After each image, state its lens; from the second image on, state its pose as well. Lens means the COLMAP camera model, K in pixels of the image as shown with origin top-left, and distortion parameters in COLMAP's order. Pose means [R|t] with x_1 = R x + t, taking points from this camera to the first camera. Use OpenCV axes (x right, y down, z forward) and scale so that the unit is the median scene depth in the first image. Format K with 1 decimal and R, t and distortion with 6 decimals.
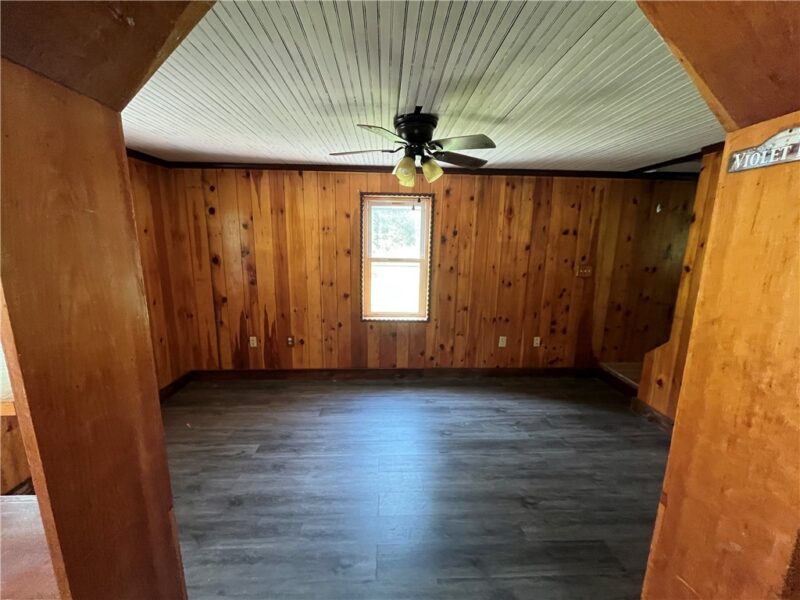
lens RADIAL K [[327.5, 0, 398.5], [0, 327.5, 301.9], [0, 0, 1]] dist [-0.000264, -0.000402]
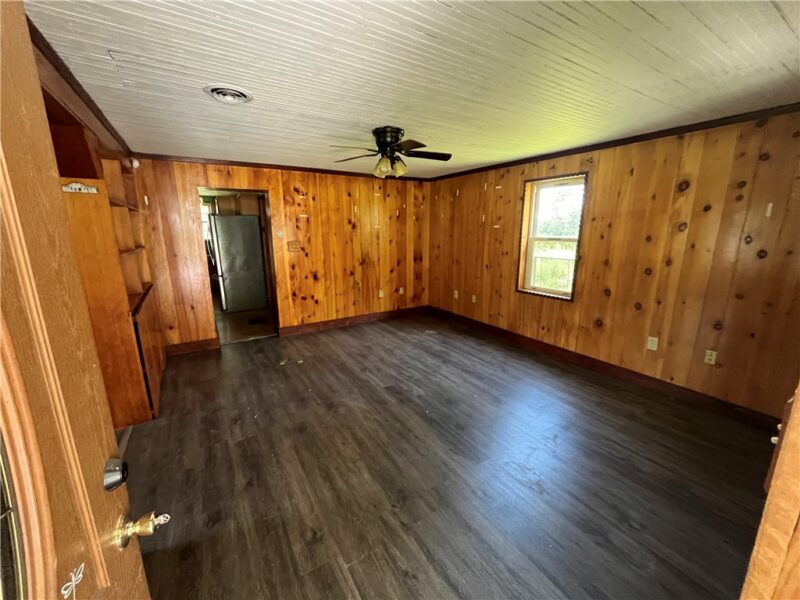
lens RADIAL K [[327.5, 0, 398.5], [0, 327.5, 301.9], [0, 0, 1]] dist [-0.000264, -0.000402]
pose [[0.500379, 0.182017, -0.846457, 0.670138], [-0.139921, 0.981801, 0.128407, 0.004187], [0.854425, 0.054185, 0.516741, 0.027937]]
